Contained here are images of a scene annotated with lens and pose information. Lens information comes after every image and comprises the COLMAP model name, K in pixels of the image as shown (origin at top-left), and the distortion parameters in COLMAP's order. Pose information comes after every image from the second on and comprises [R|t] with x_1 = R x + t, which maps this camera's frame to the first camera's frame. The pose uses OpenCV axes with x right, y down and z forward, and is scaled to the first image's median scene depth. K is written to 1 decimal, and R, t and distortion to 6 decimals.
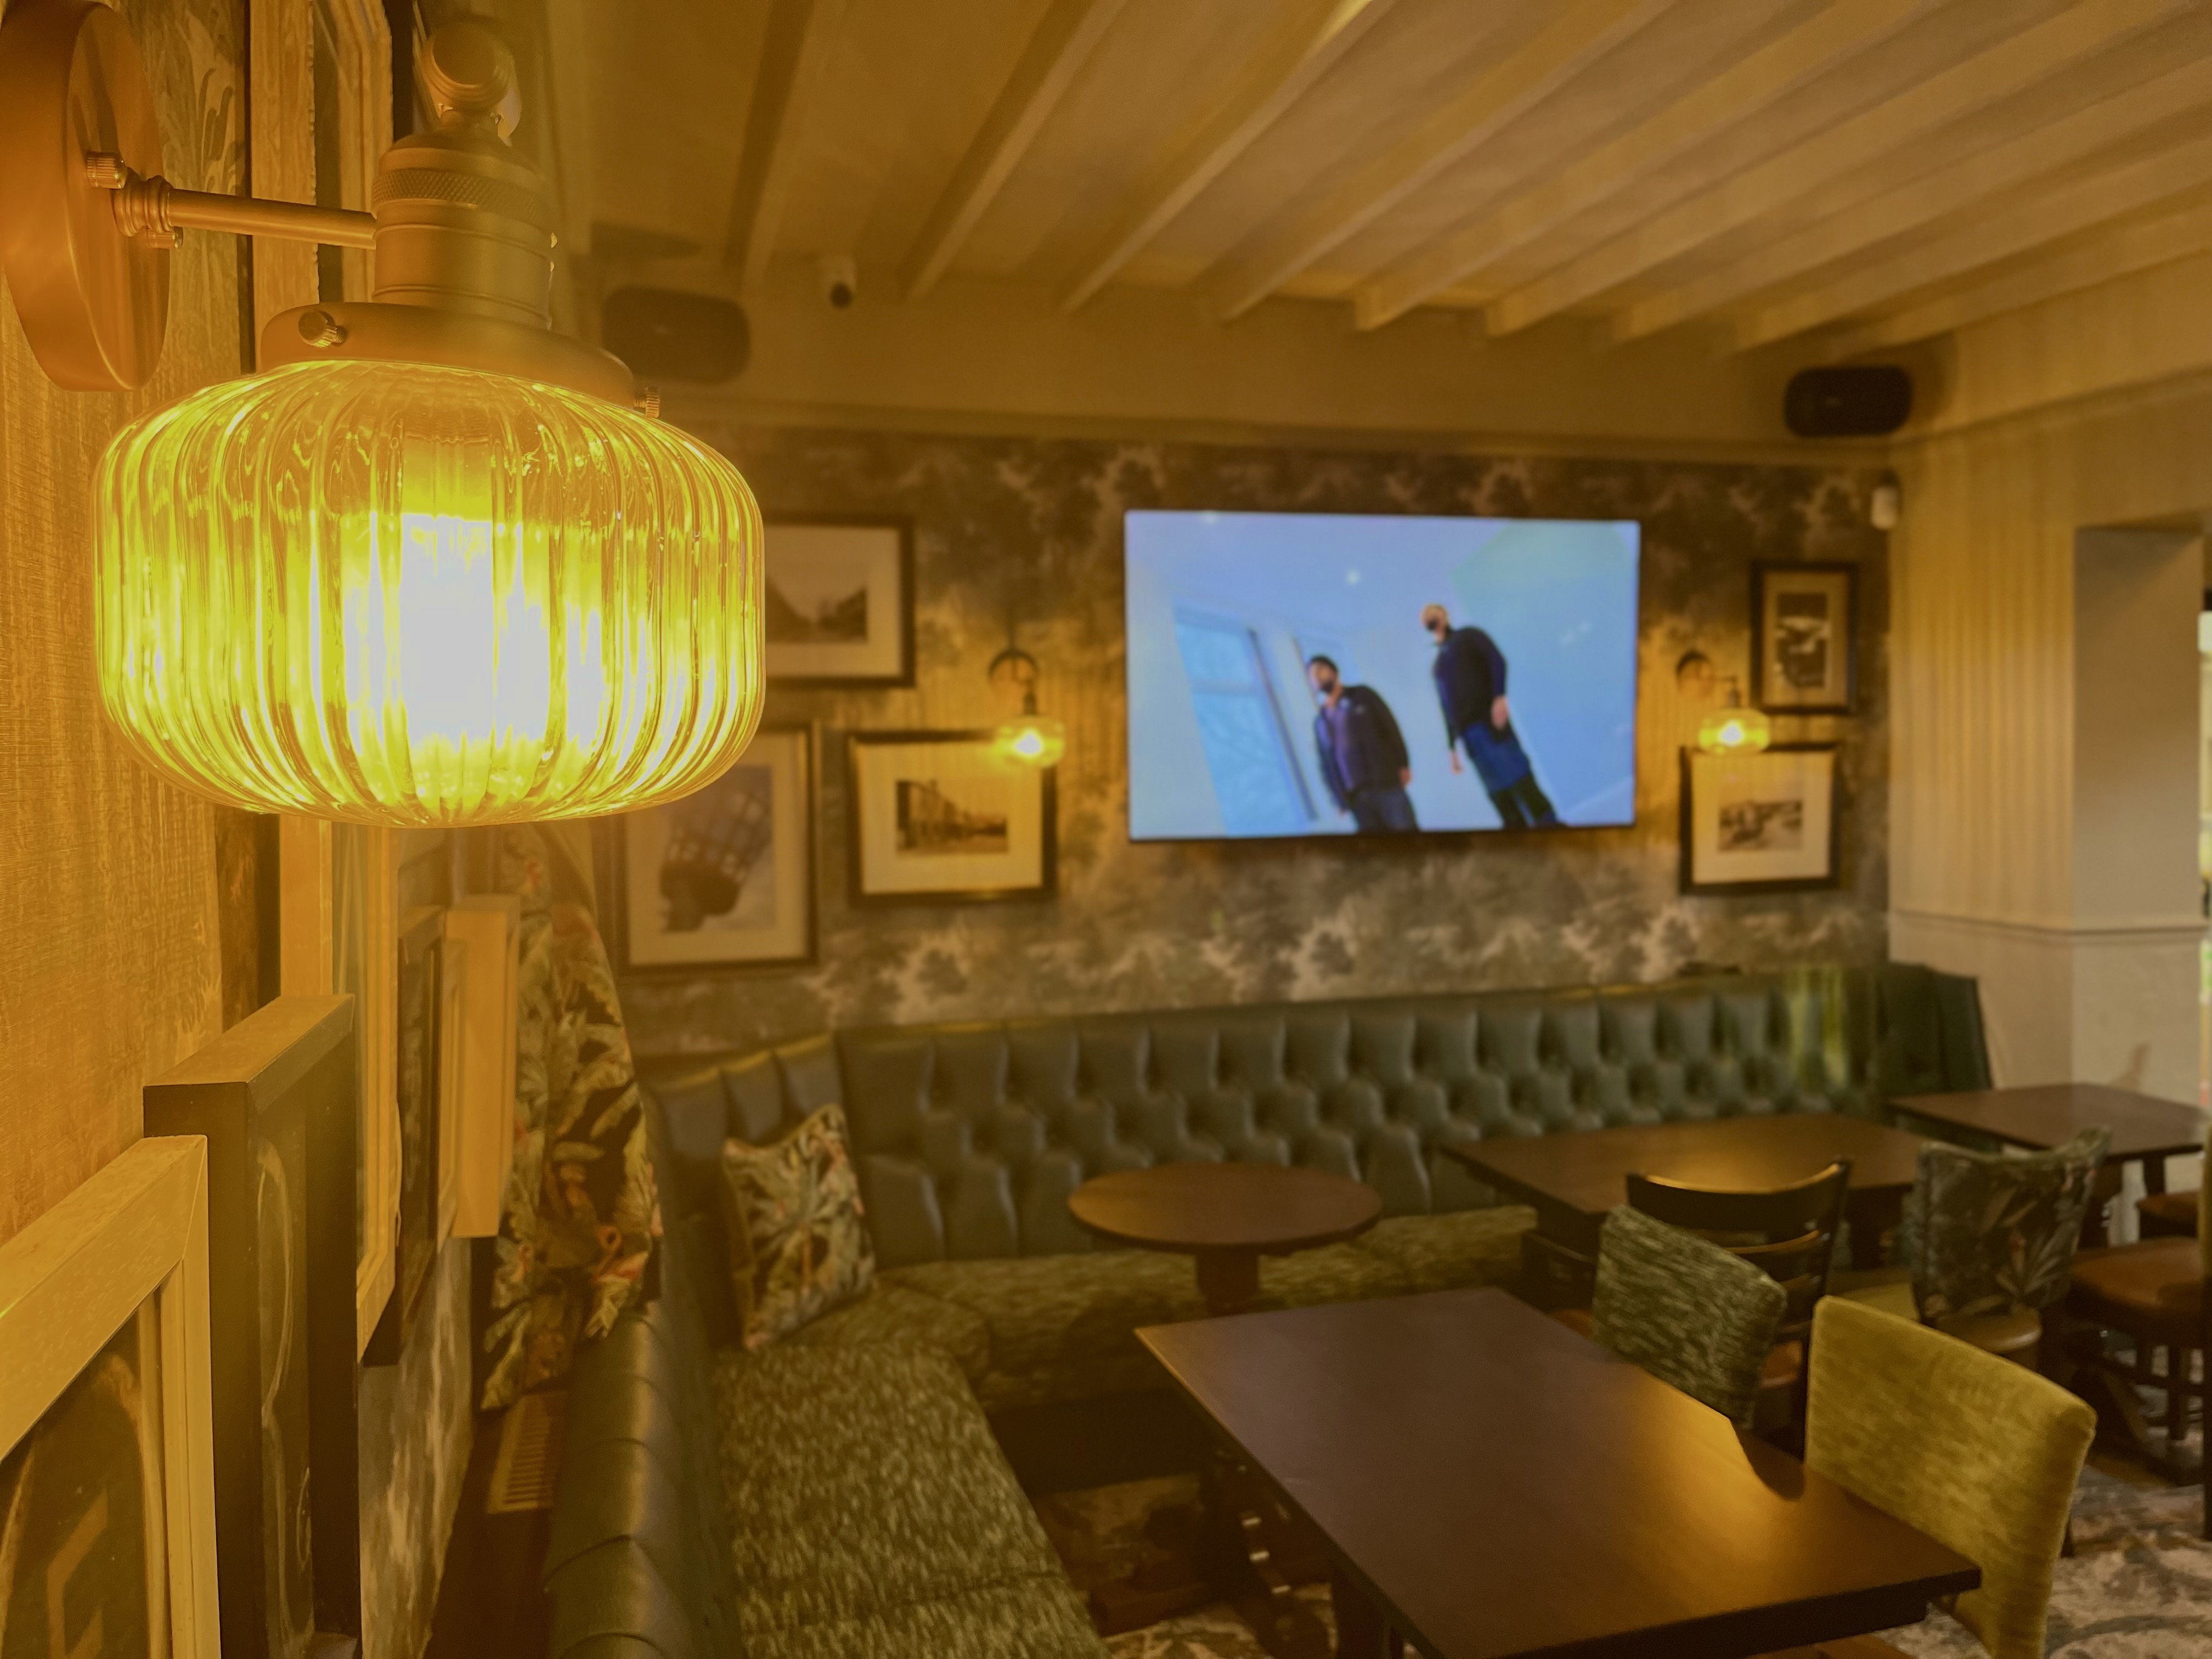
lens RADIAL K [[1694.1, 0, 1125.0], [0, 1694.1, 816.1], [0, 0, 1]] dist [0.073776, -0.095291]
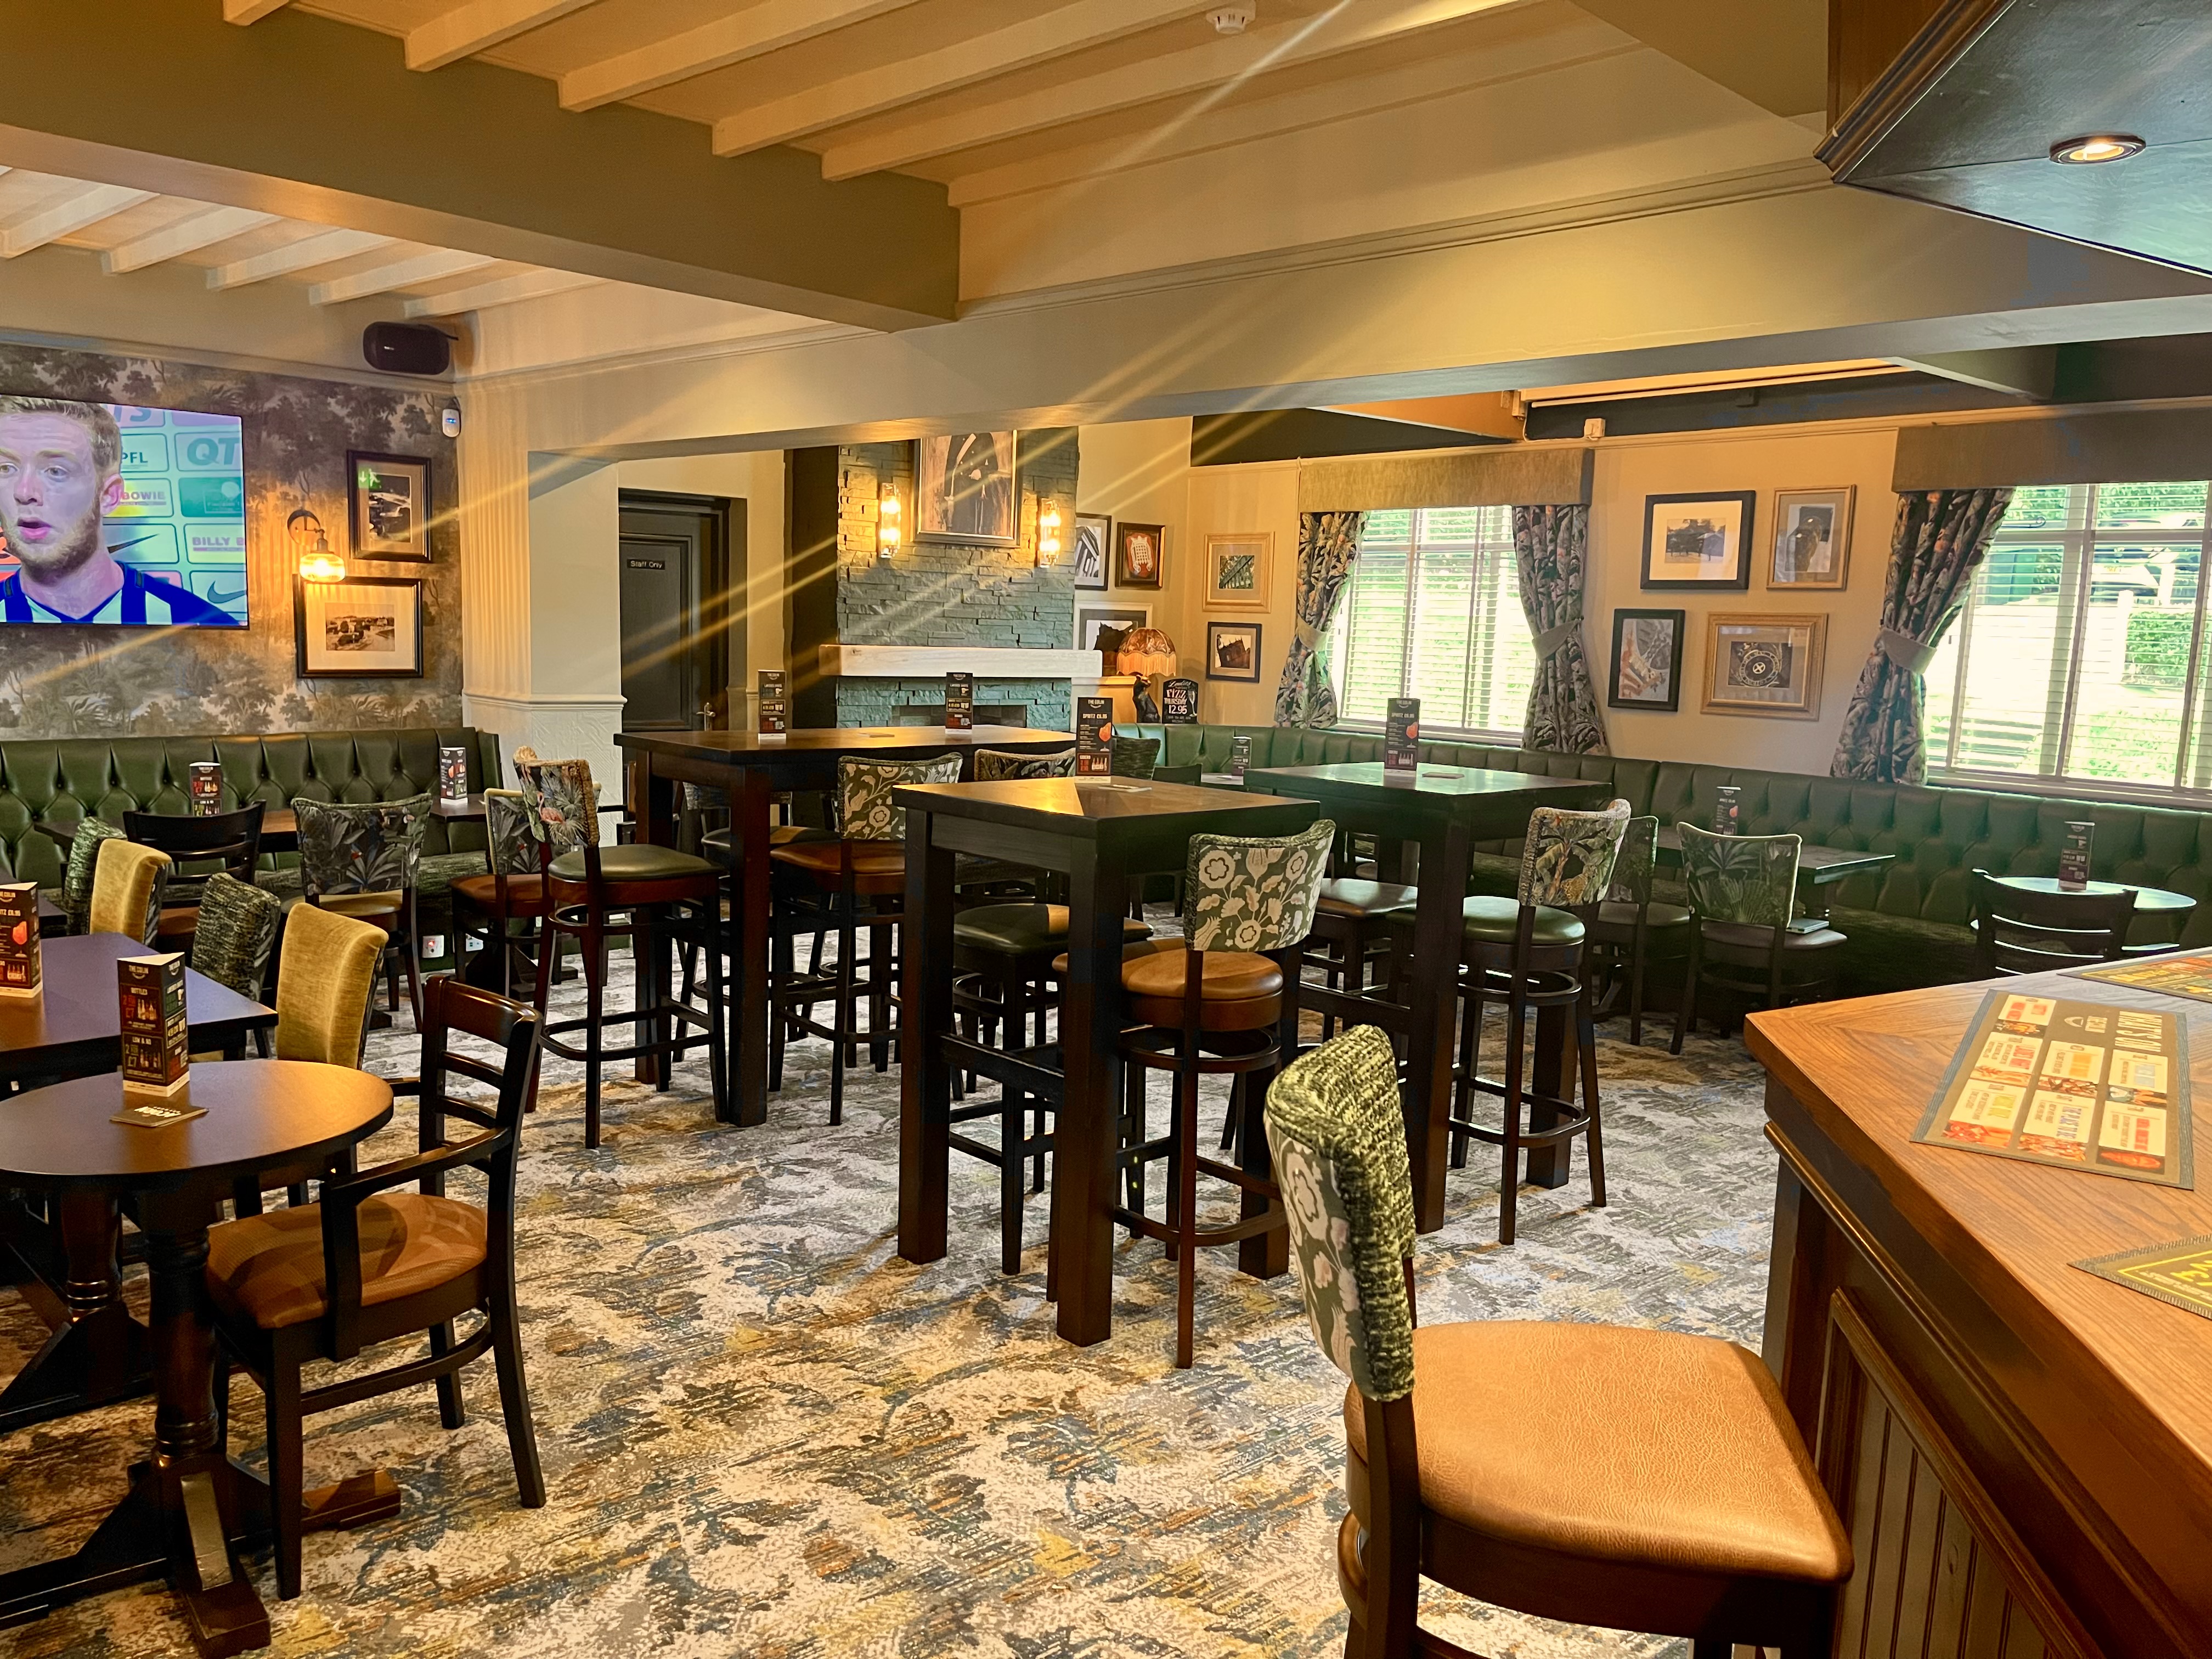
lens RADIAL K [[1676.4, 0, 1090.3], [0, 1676.4, 839.0], [0, 0, 1]] dist [0.067791, -0.061704]
pose [[0.867981, -0.023758, 0.496028, 0.213451], [-0.026123, 0.995288, 0.093383, 0.033034], [-0.495910, -0.094012, 0.863270, -0.678115]]
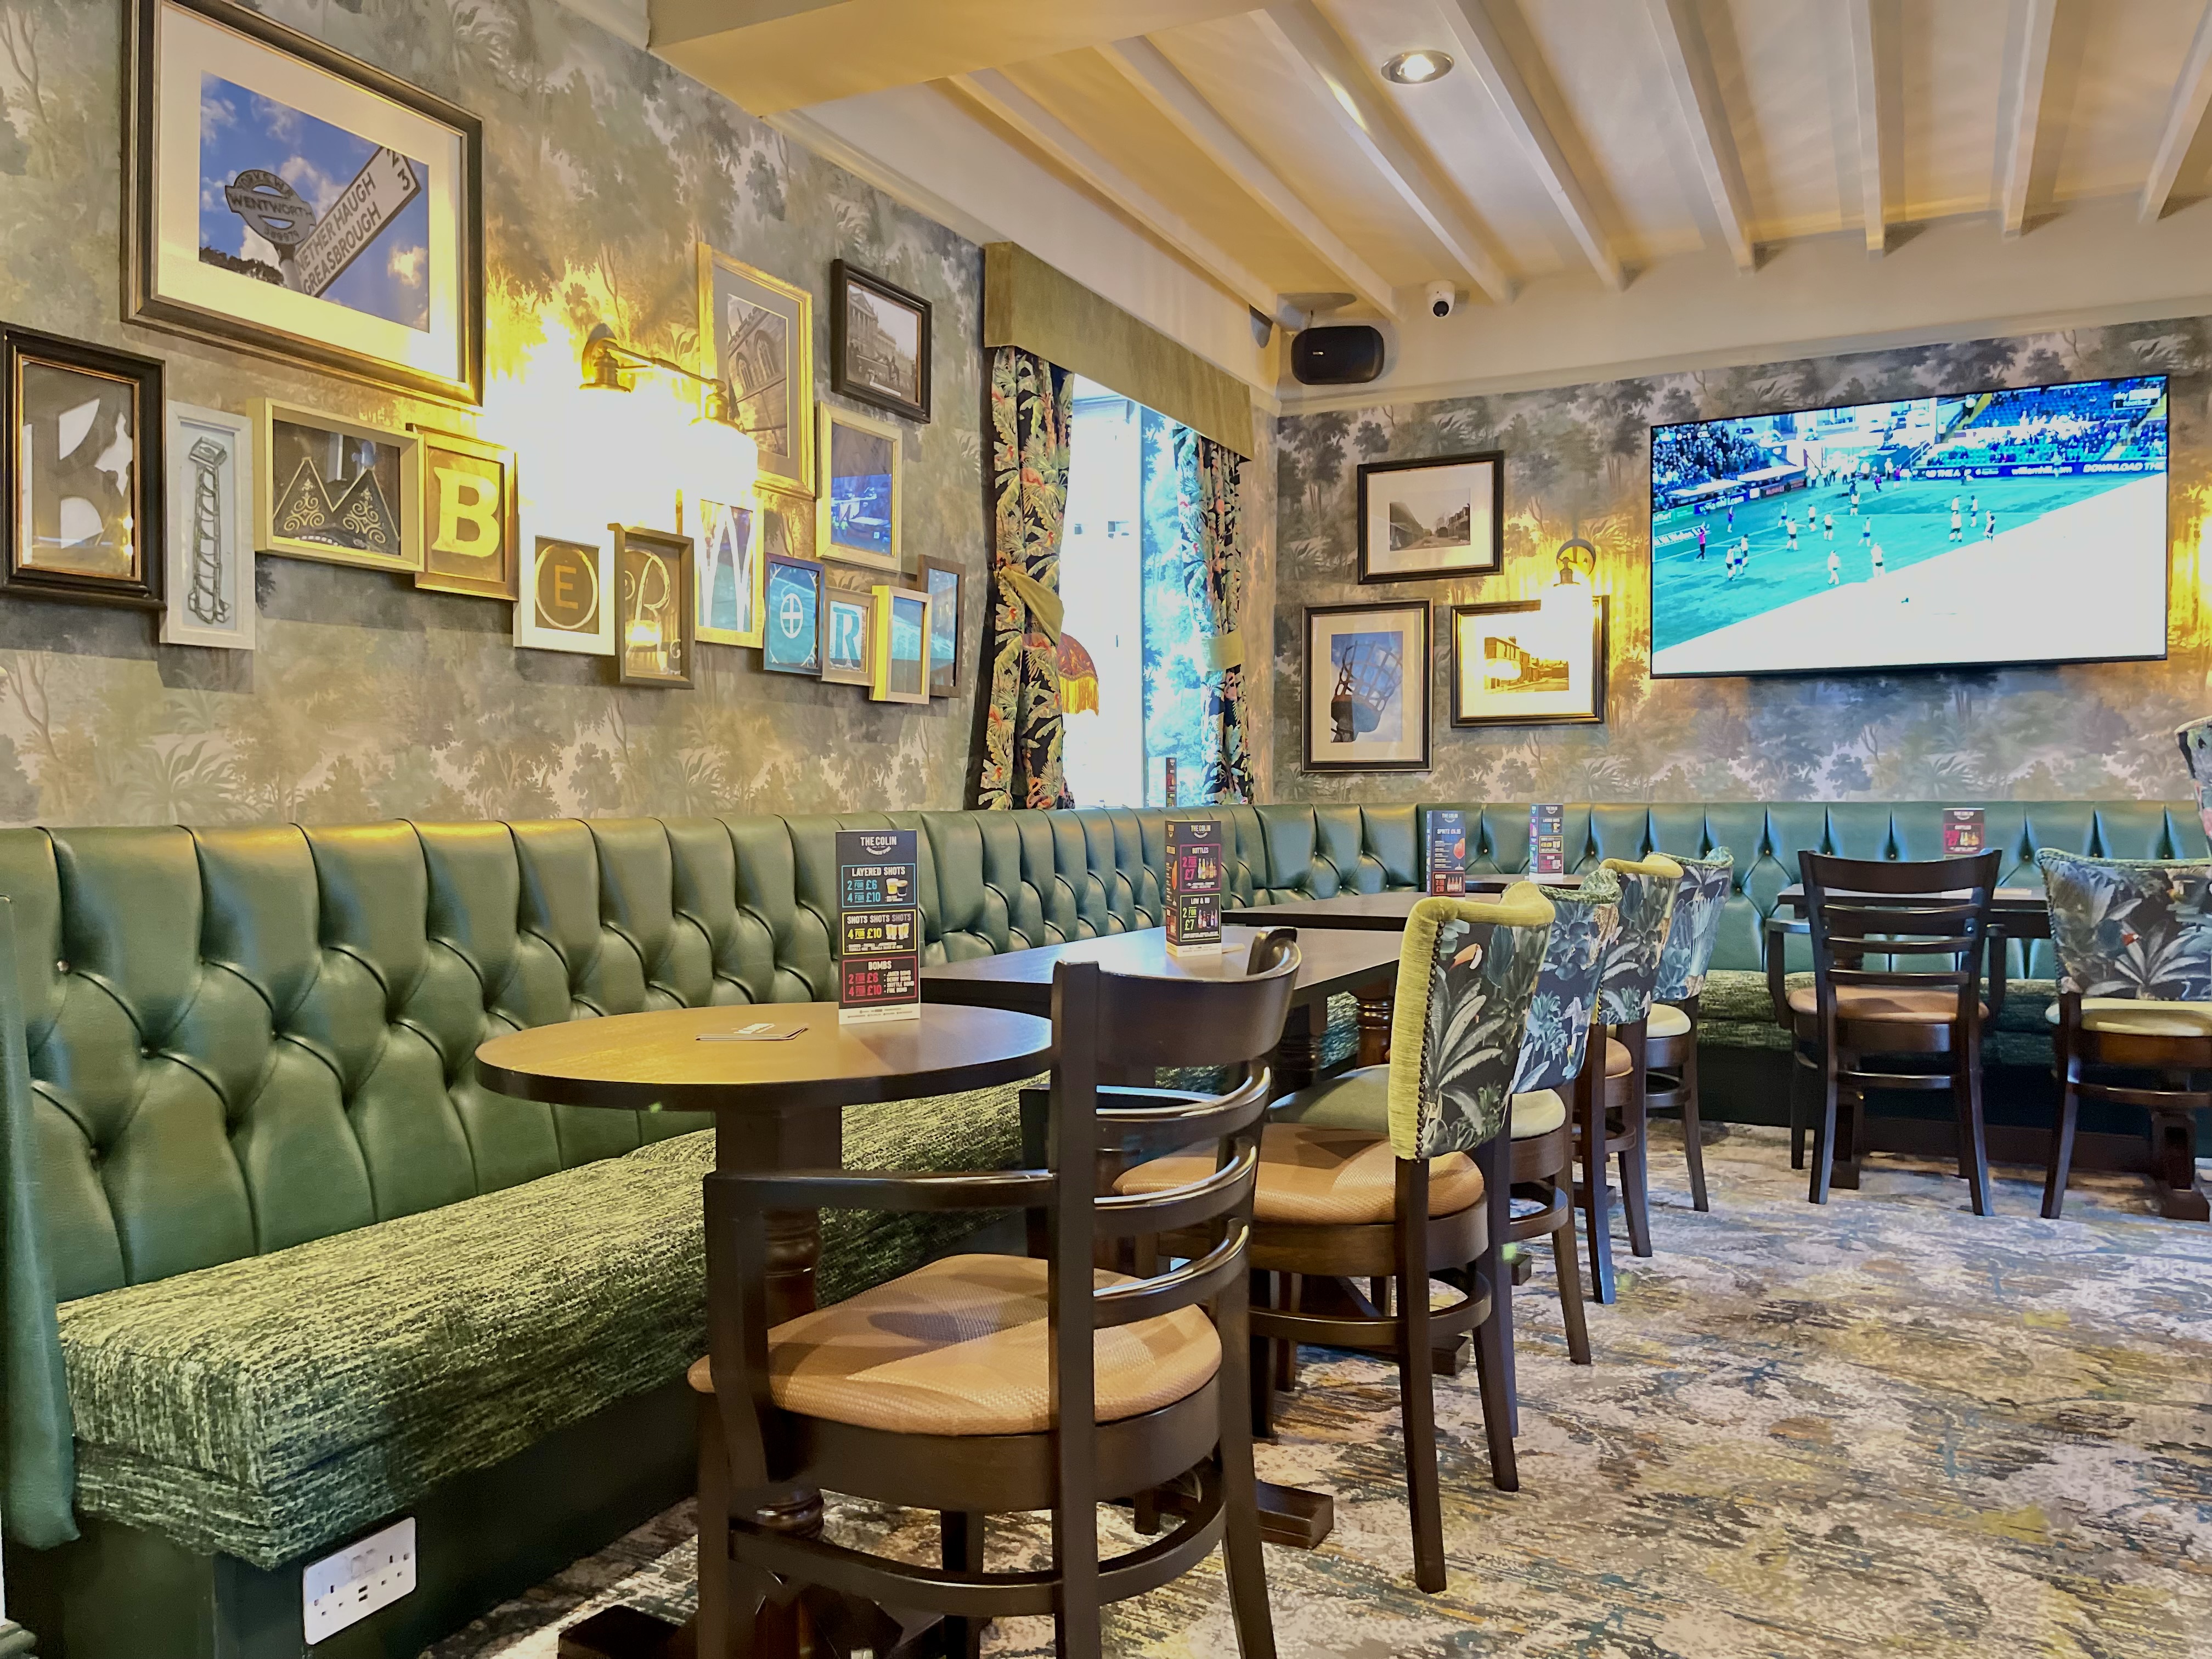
lens RADIAL K [[1679.7, 0, 1112.1], [0, 1679.7, 843.7], [0, 0, 1]] dist [0.067018, -0.089128]
pose [[0.744620, 0.027811, -0.666909, 0.561823], [-0.028520, 0.999545, 0.009839, 0.141119], [0.666880, 0.011694, 0.745074, -0.256836]]
